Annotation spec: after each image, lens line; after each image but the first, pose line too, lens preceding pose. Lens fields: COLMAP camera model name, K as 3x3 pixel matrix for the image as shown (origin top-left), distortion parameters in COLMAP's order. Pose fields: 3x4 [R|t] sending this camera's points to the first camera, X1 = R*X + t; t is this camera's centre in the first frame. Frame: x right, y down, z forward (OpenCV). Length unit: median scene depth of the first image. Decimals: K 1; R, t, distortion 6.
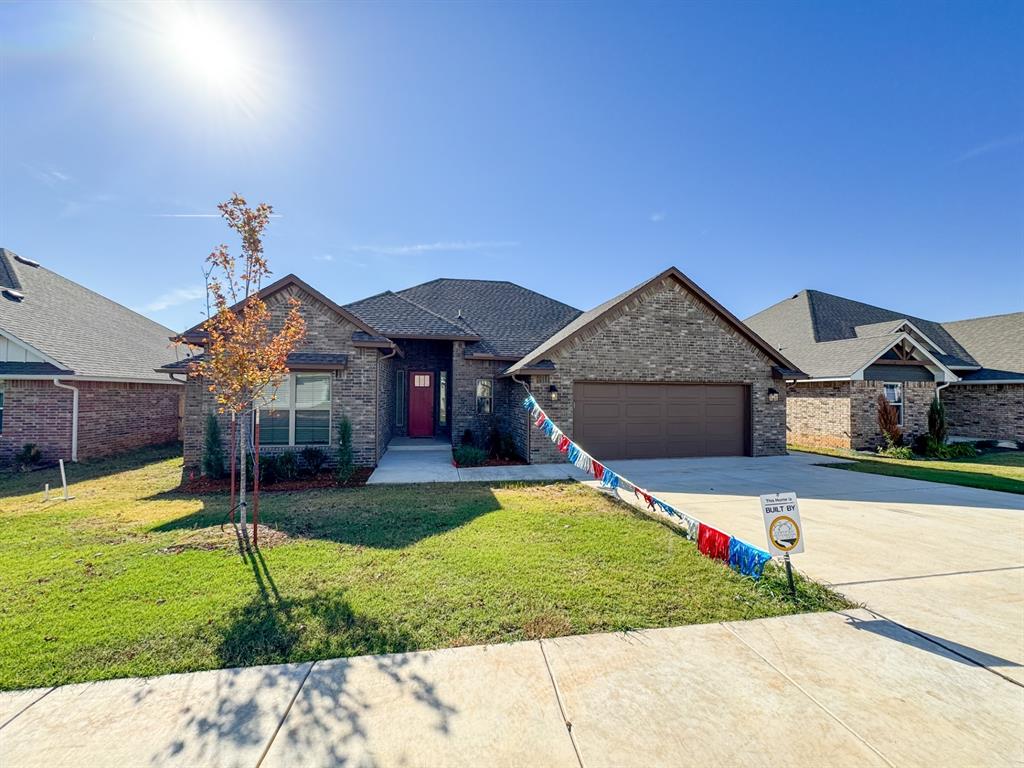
lens RADIAL K [[419.6, 0, 513.9], [0, 419.6, 387.0], [0, 0, 1]] dist [-0.020467, 0.005352]
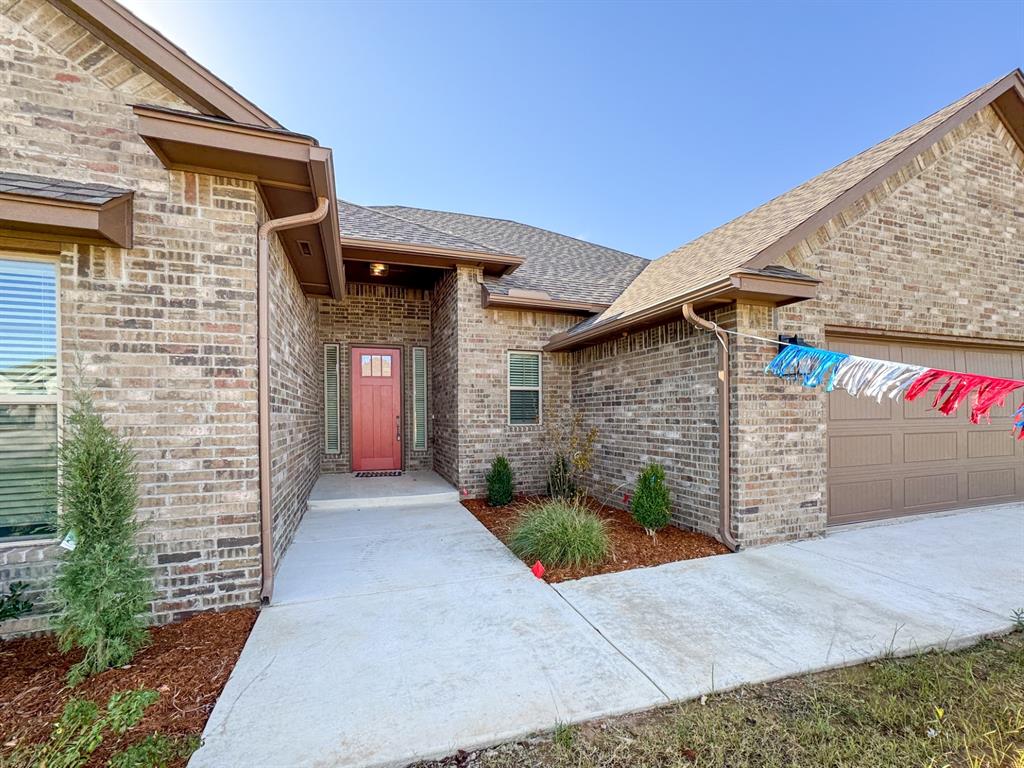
lens RADIAL K [[419.6, 0, 539.6], [0, 419.6, 422.2], [0, 0, 1]] dist [-0.020467, 0.005352]
pose [[0.977099, -0.014928, 0.212261, -0.197597], [0.007544, 0.999339, 0.035551, 0.057720], [-0.212652, -0.033136, 0.976566, 0.664881]]
